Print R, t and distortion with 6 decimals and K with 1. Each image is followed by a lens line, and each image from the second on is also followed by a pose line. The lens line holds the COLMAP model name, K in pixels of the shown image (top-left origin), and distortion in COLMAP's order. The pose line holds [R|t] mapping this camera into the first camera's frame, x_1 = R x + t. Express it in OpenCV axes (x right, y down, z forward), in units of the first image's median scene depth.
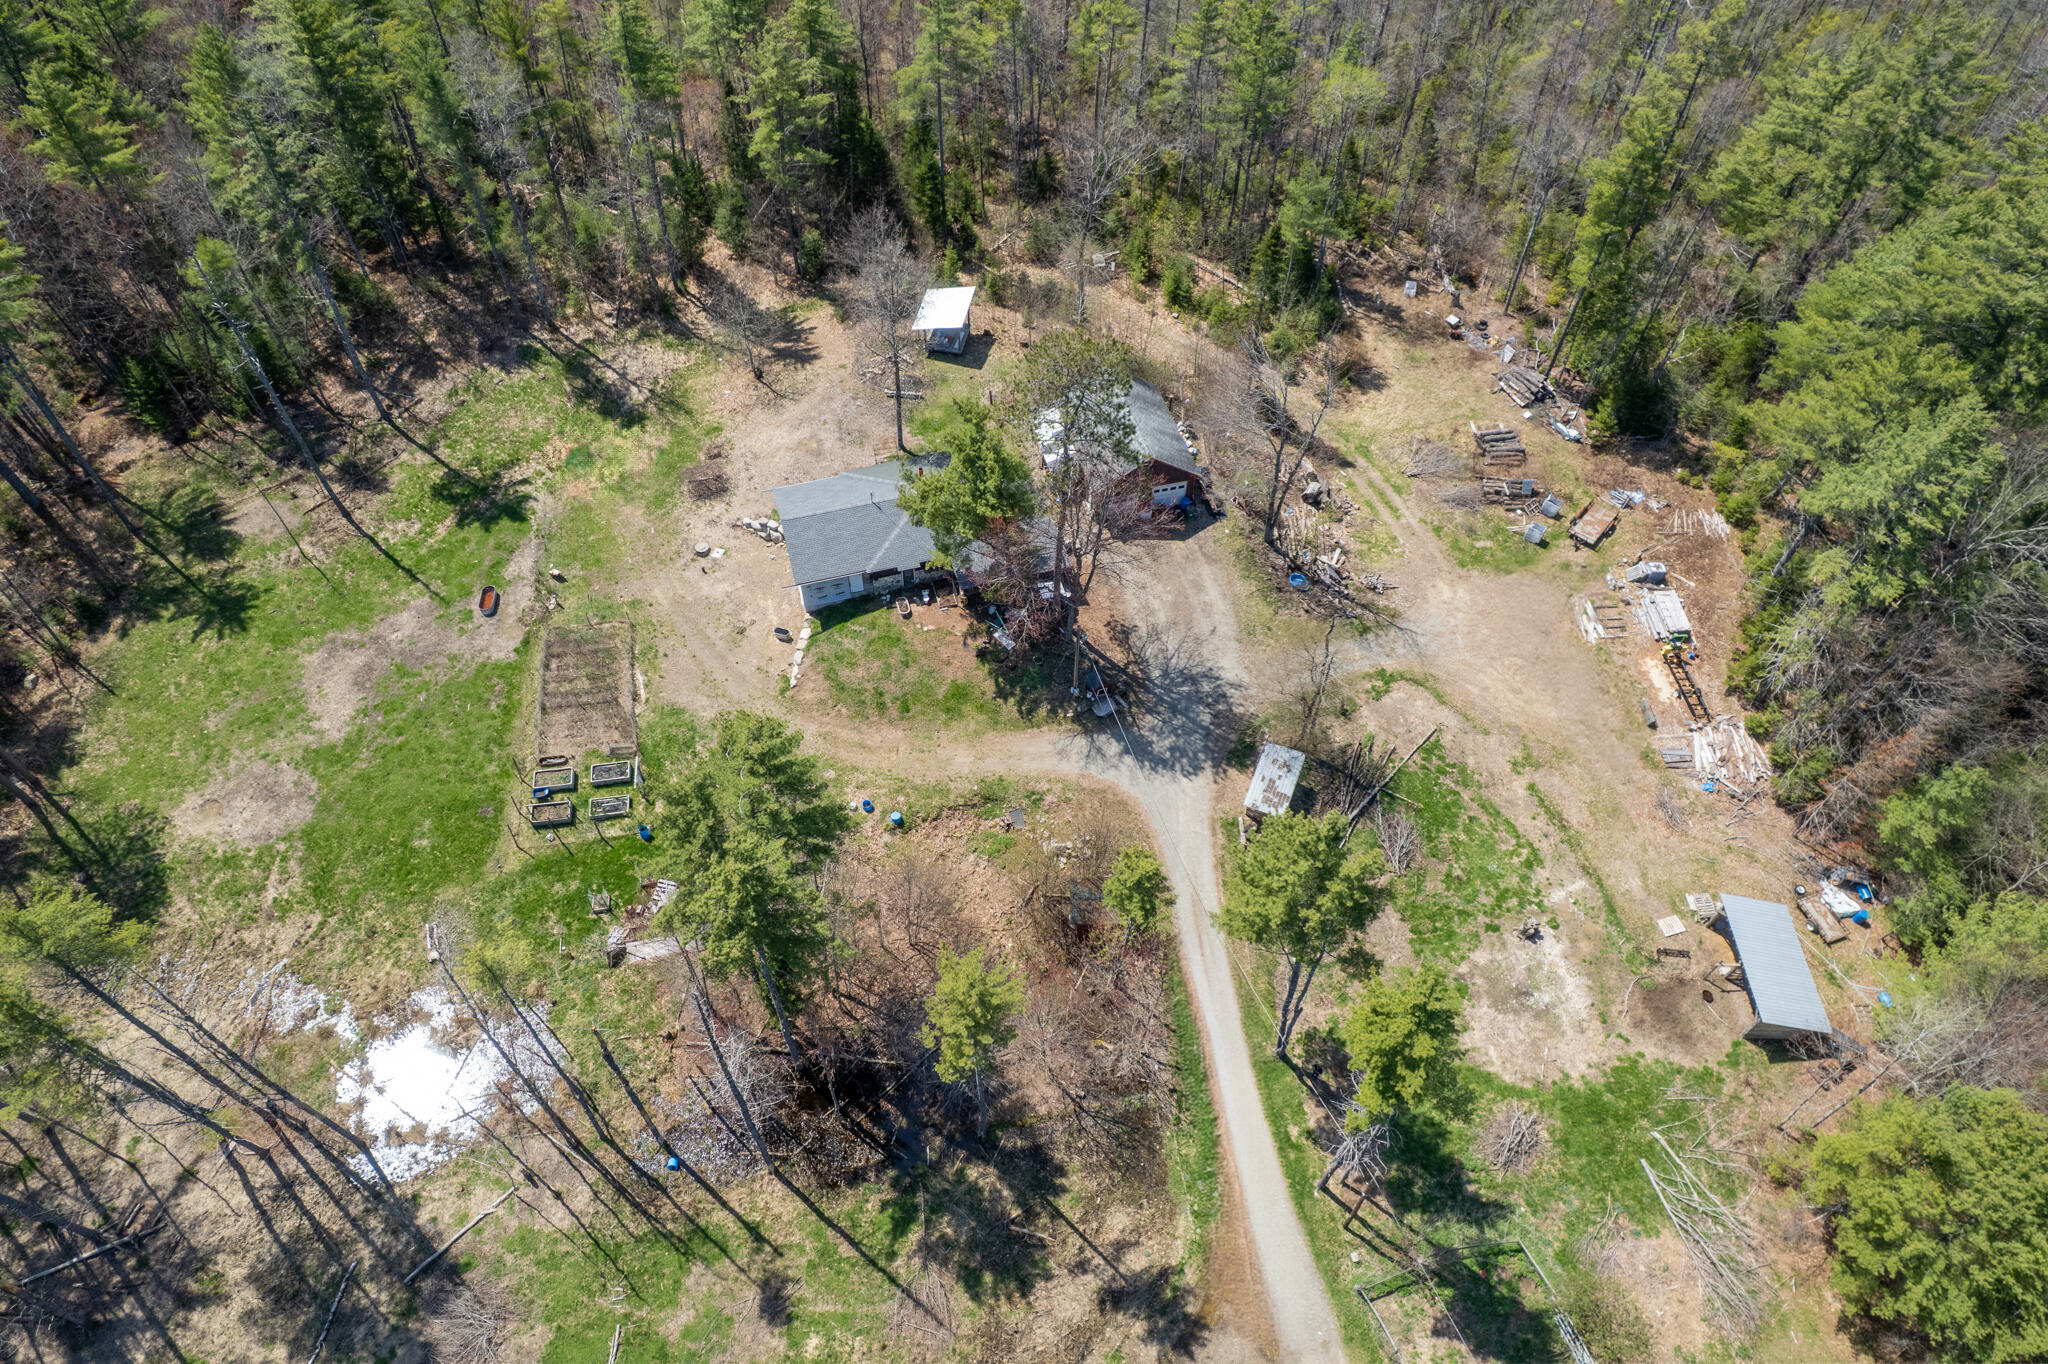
lens RADIAL K [[1328.5, 0, 1024.0], [0, 1328.5, 682.0], [0, 0, 1]] dist [-0.073158, 0.057979]
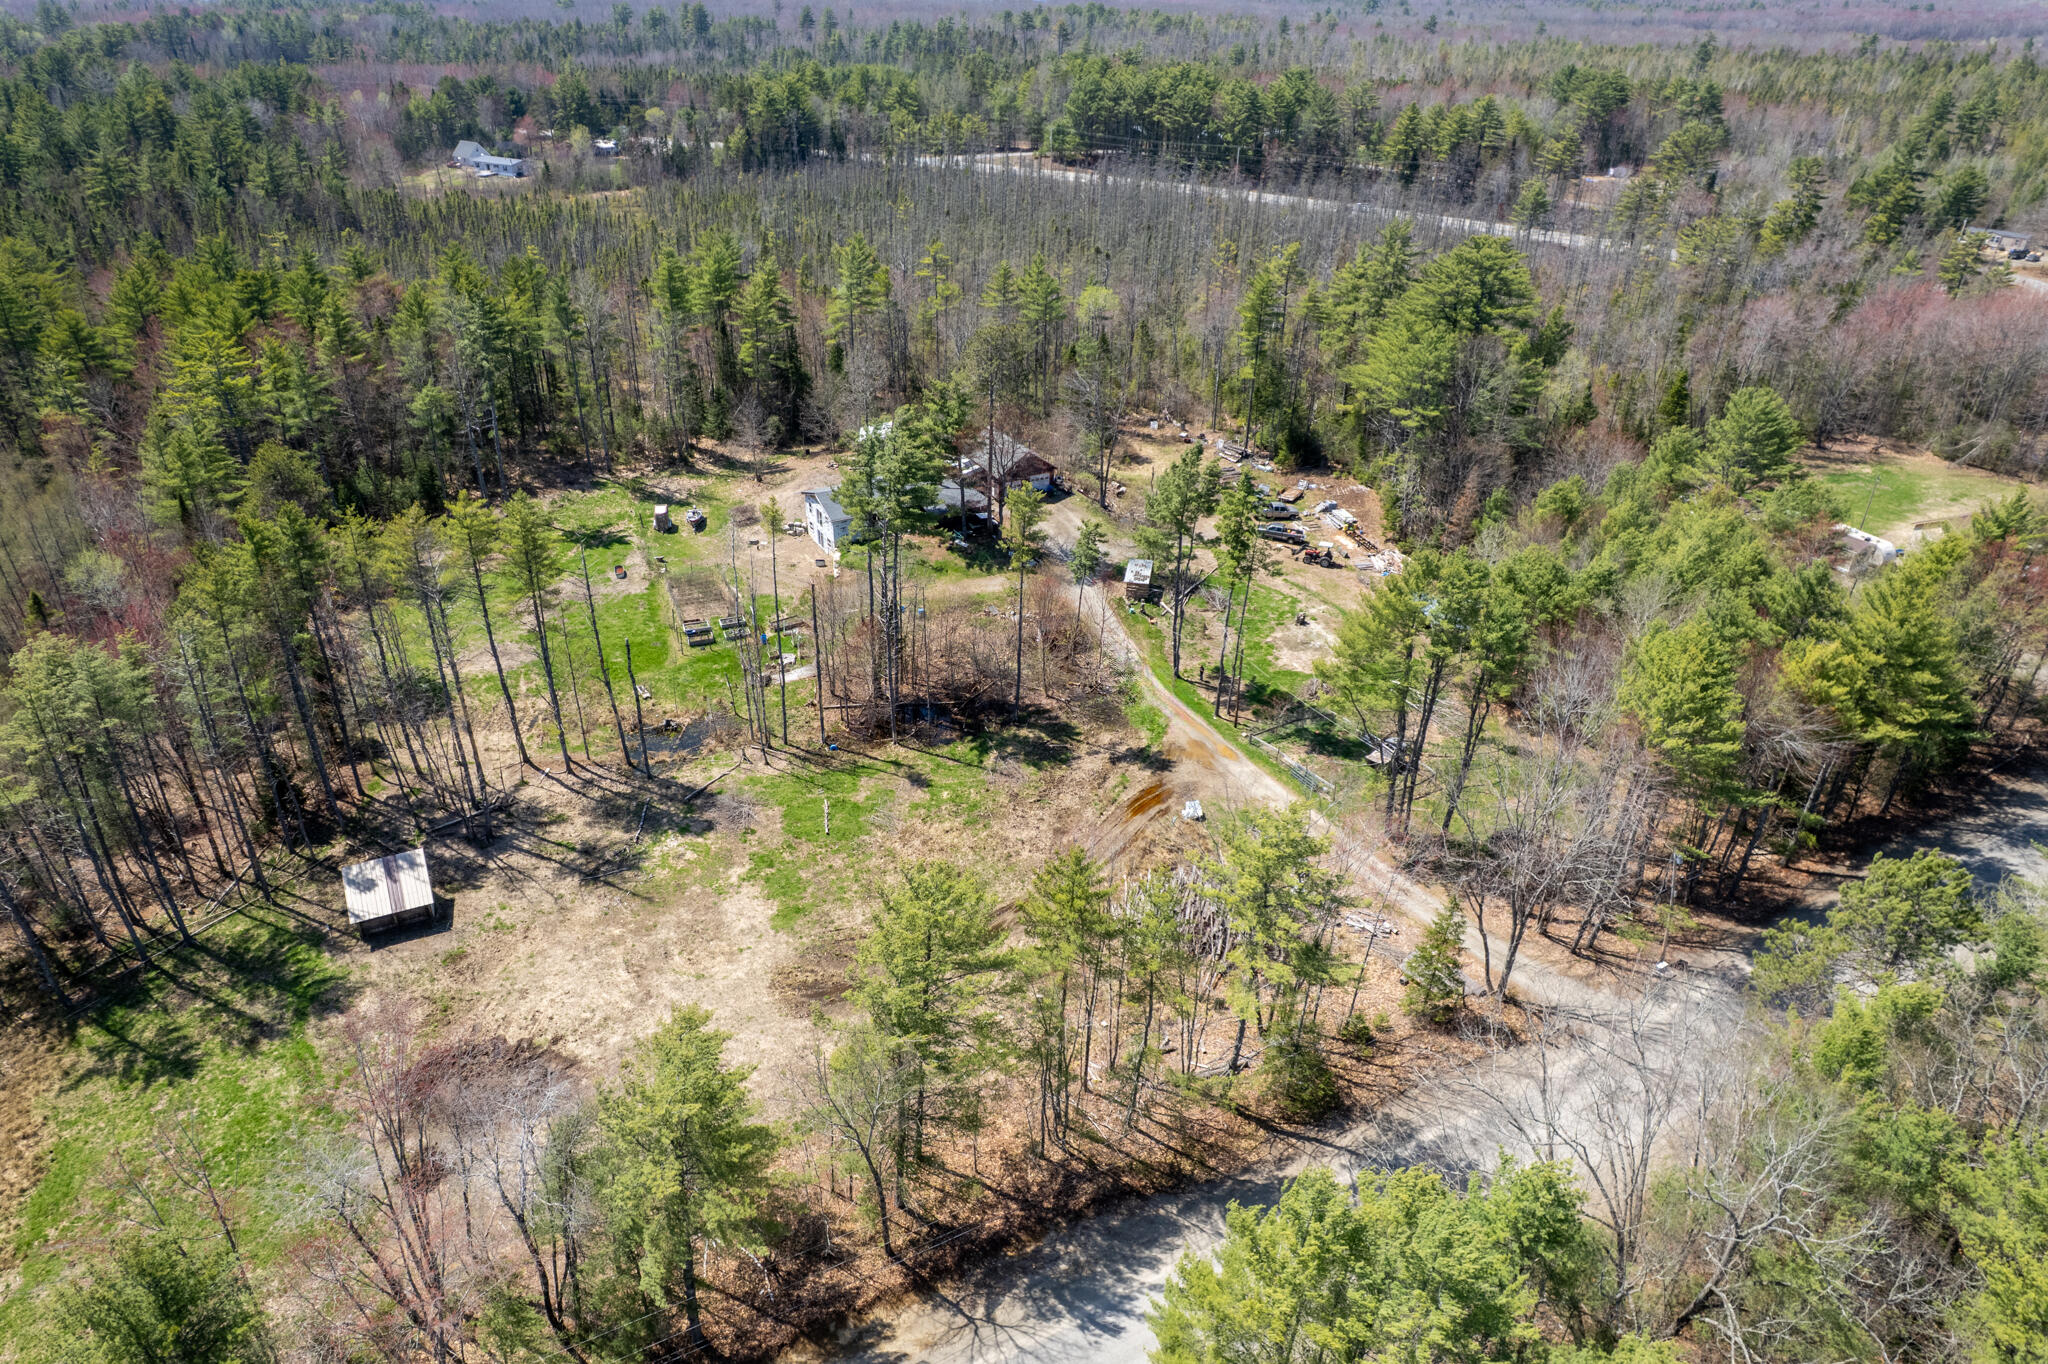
lens RADIAL K [[1312.8, 0, 1024.0], [0, 1312.8, 682.0], [0, 0, 1]] dist [-0.058785, 0.021852]
pose [[0.975870, -0.107285, 0.190177, -0.245943], [0.170864, 0.917492, -0.359184, 0.666503], [-0.135951, 0.383012, 0.913685, -0.392173]]
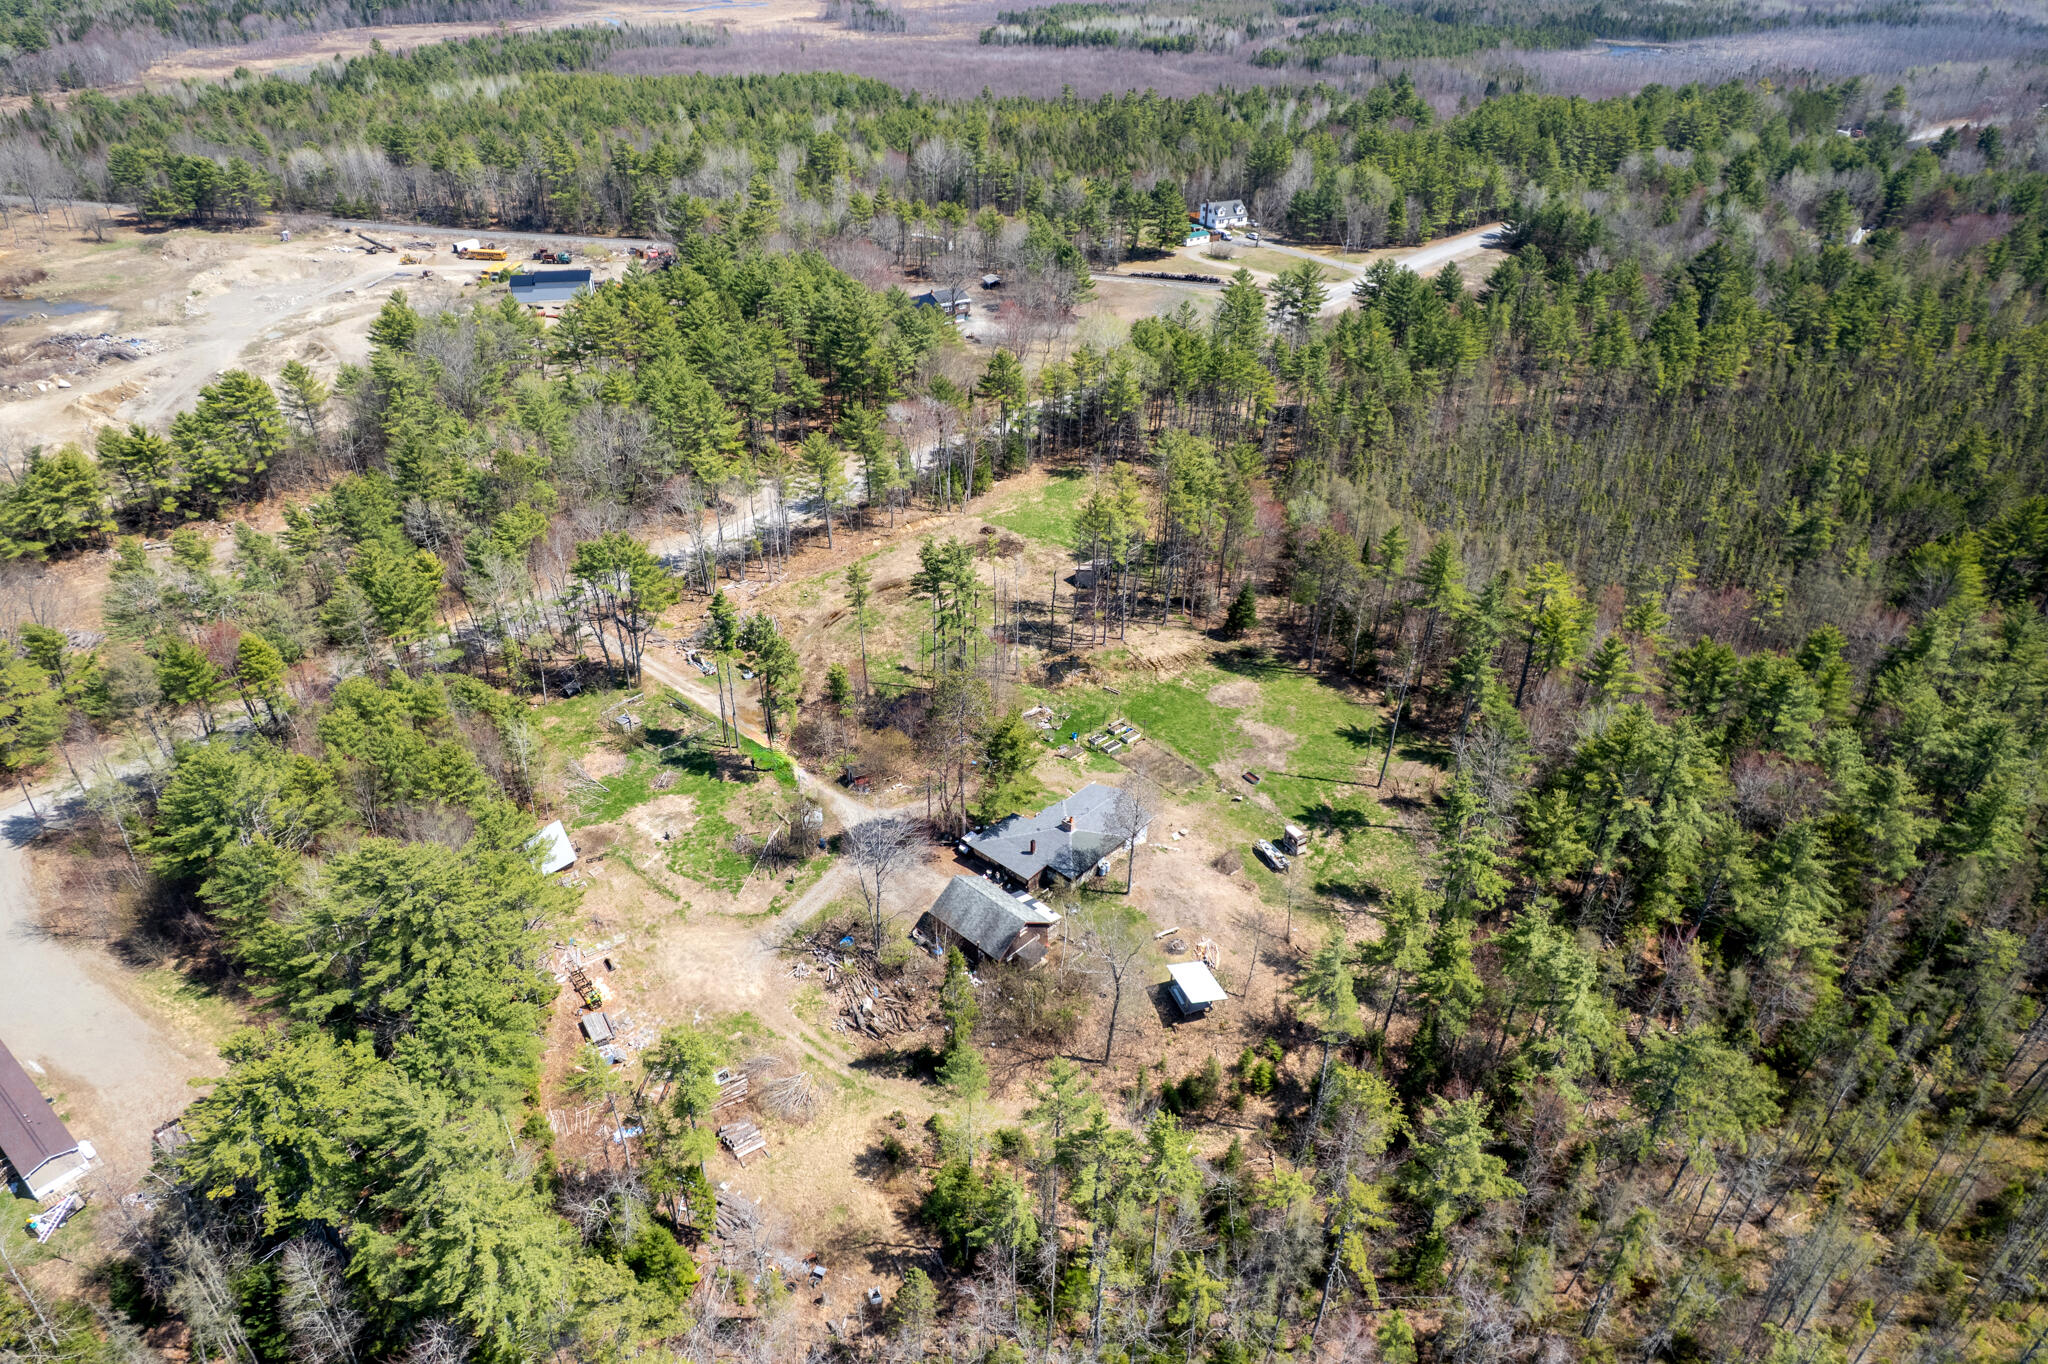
lens RADIAL K [[1328.5, 0, 1024.0], [0, 1328.5, 682.0], [0, 0, 1]] dist [-0.073158, 0.057979]
pose [[-0.852237, 0.253980, -0.457369, 0.645166], [-0.429796, 0.158543, 0.888898, -1.534181], [0.298275, 0.954127, -0.025957, 0.811929]]
